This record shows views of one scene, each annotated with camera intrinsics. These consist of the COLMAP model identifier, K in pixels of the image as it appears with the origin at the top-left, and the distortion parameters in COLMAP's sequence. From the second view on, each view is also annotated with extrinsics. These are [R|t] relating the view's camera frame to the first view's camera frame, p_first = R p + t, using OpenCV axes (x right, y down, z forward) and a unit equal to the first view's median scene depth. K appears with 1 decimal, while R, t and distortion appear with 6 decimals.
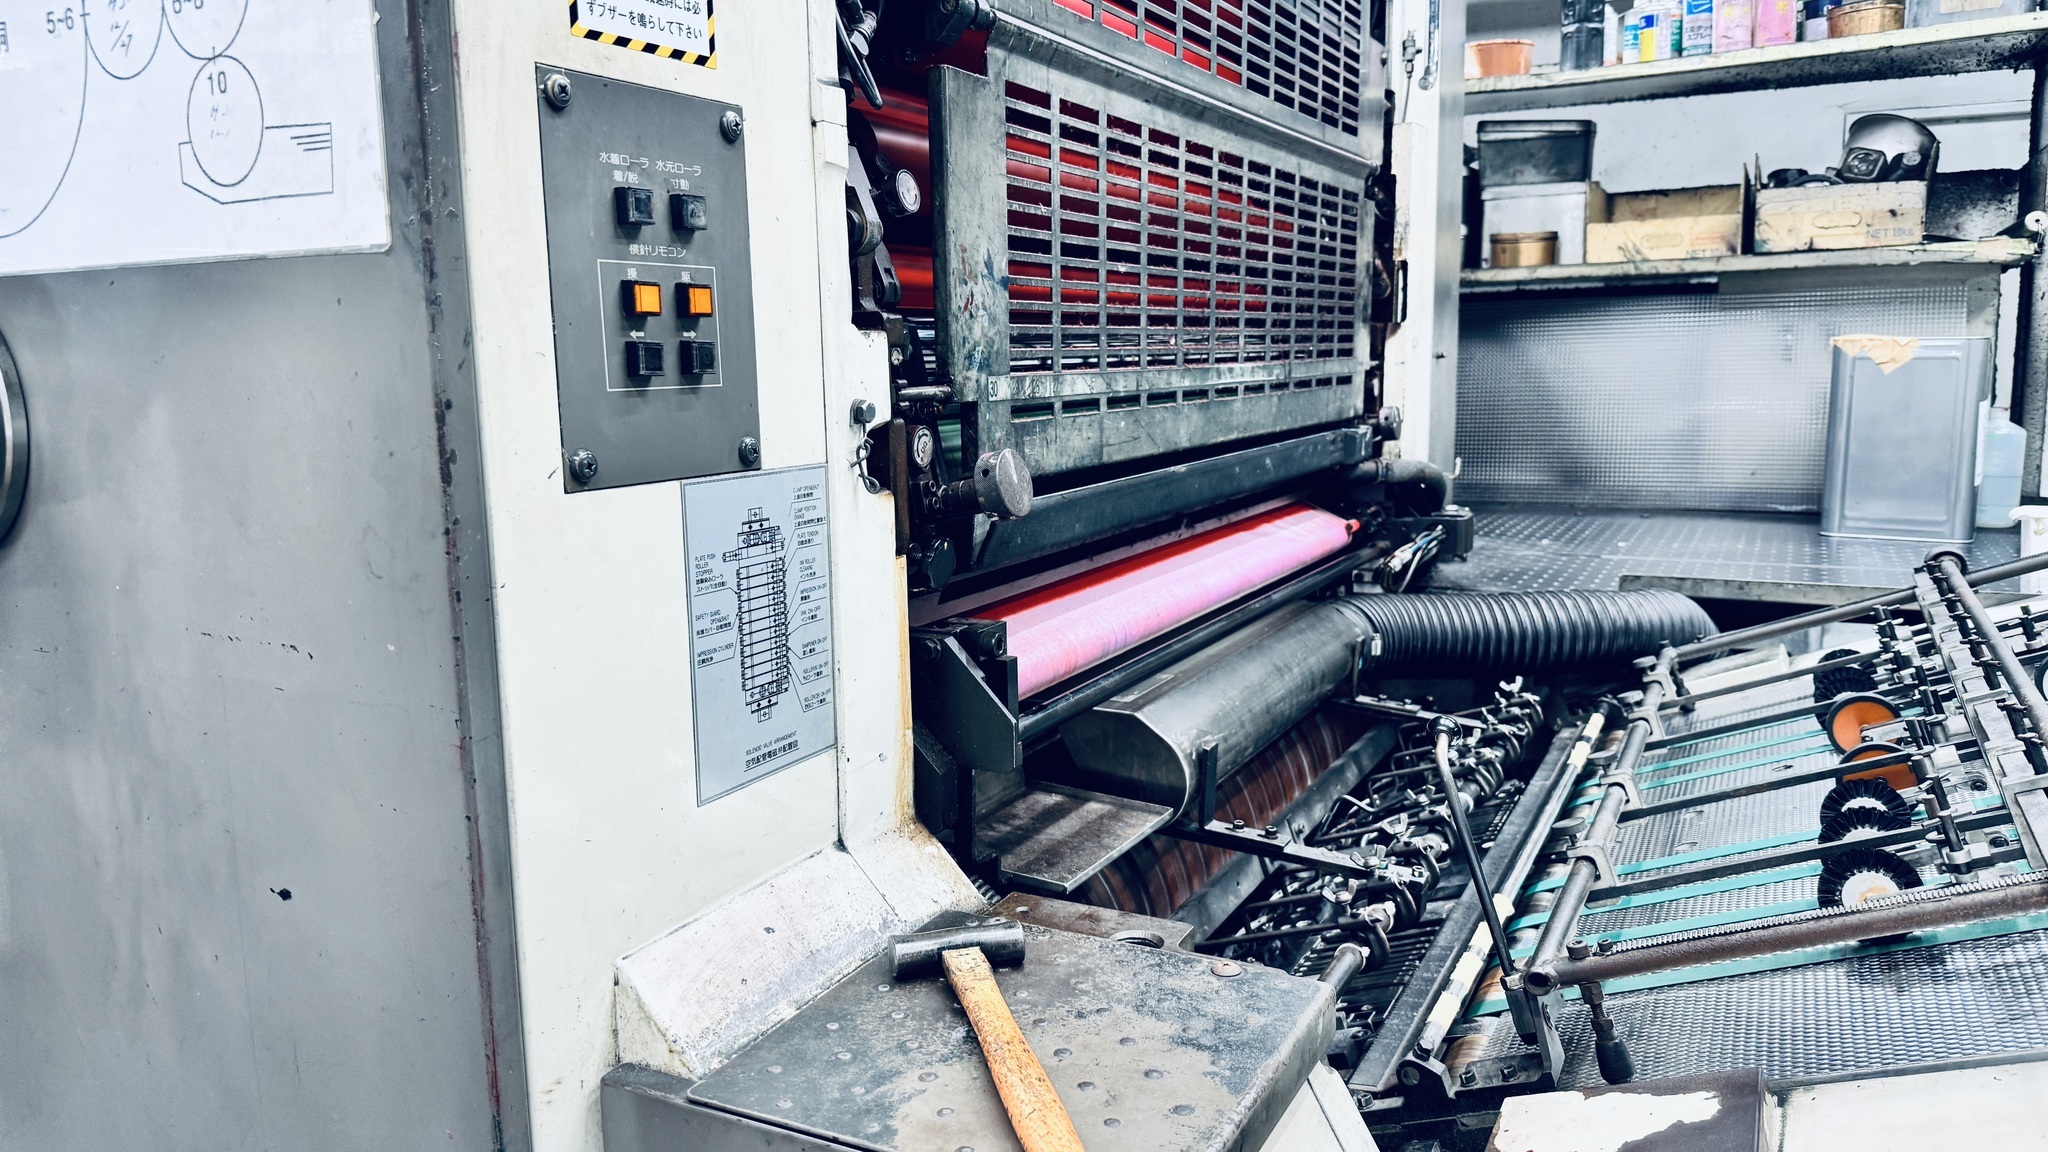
lens RADIAL K [[1441.8, 0, 1008.6], [0, 1441.8, 559.1], [0, 0, 1]] dist [0.034160, -0.018921]
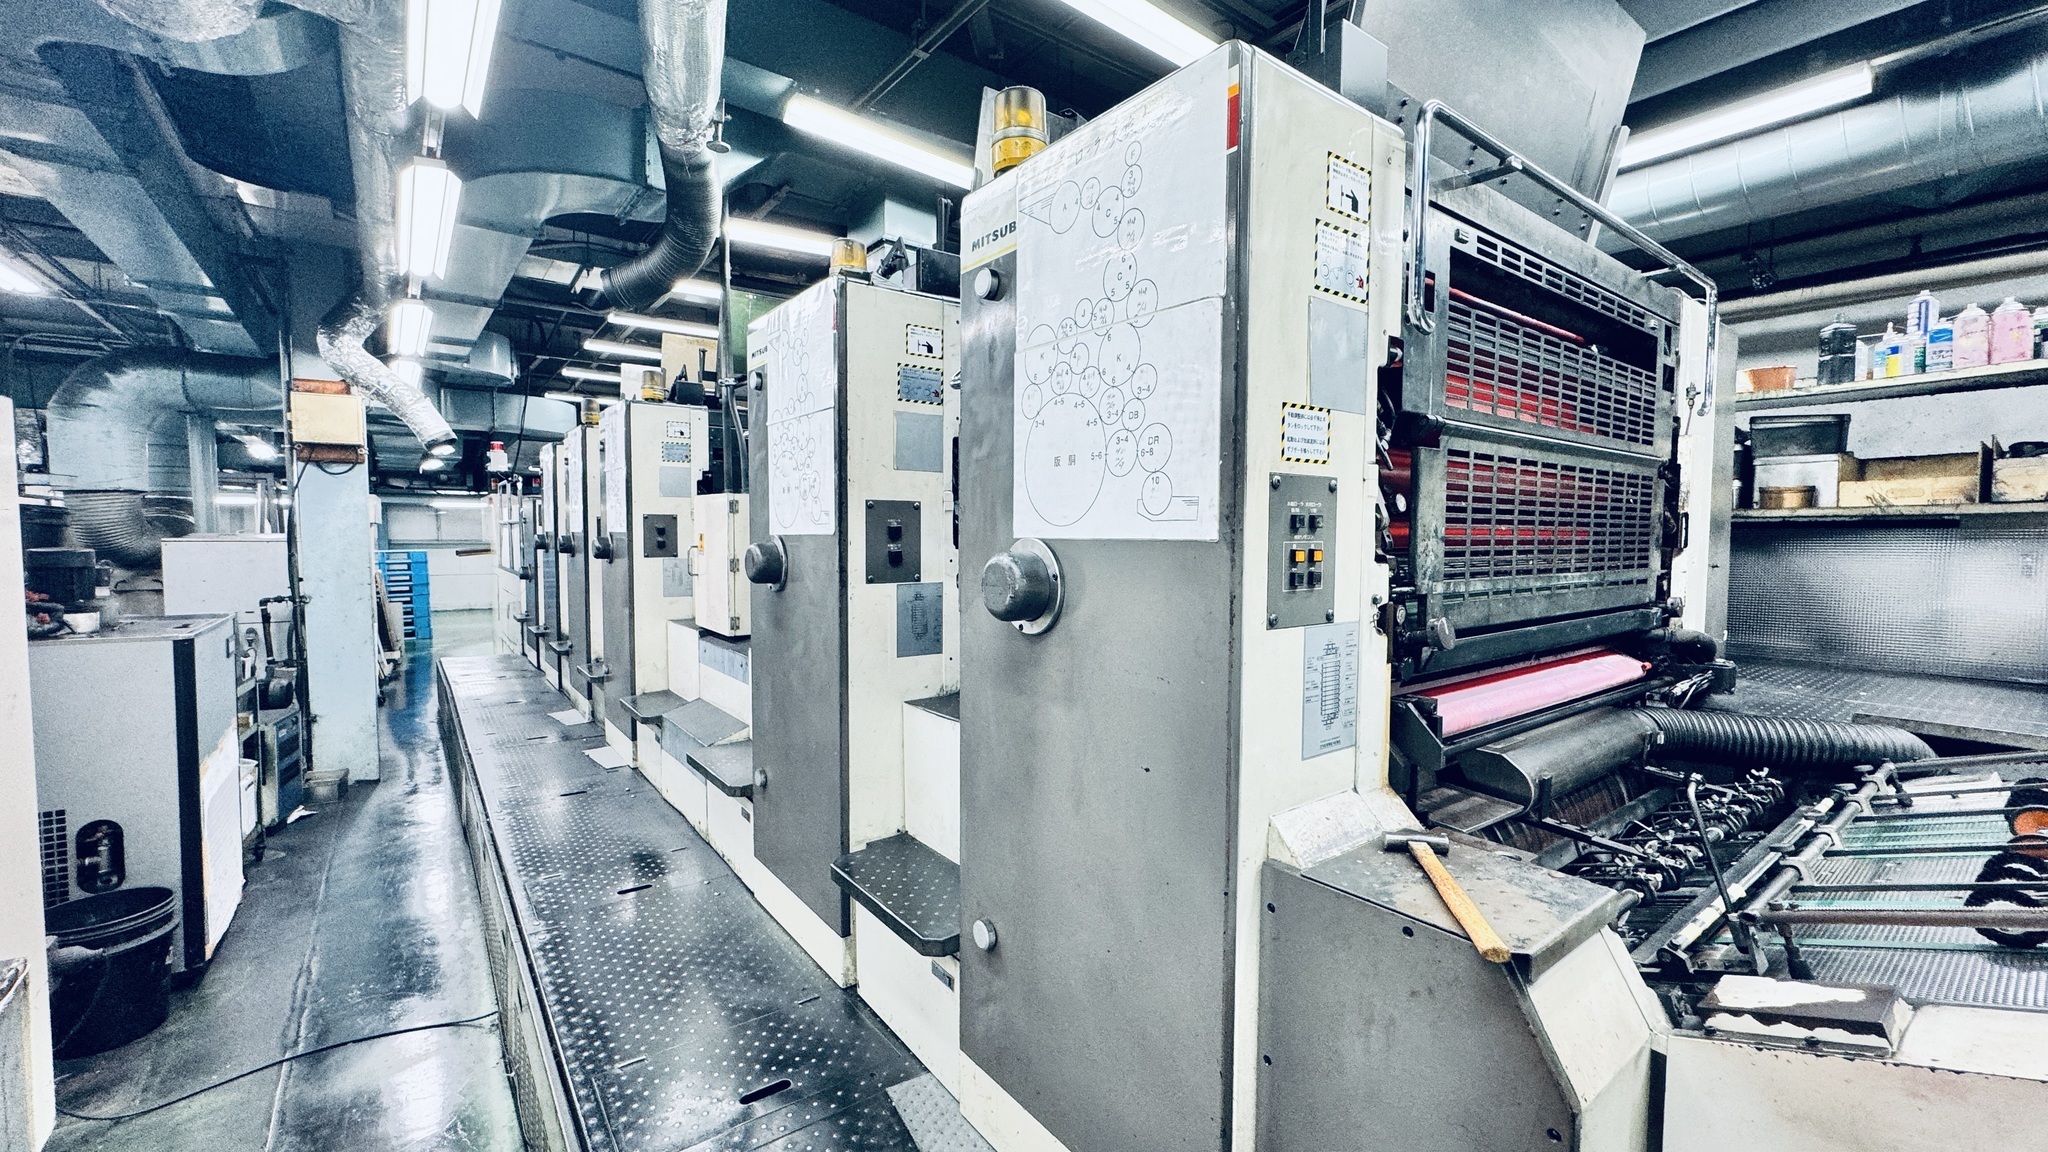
lens RADIAL K [[823.5, 0, 1012.2], [0, 823.5, 568.3], [0, 0, 1]] dist [-0.006147, 0.001897]
pose [[0.905670, 0.042051, -0.421892, -0.068445], [-0.082244, 0.993593, -0.077518, -0.001967], [0.415930, 0.104904, 0.903326, -0.382124]]
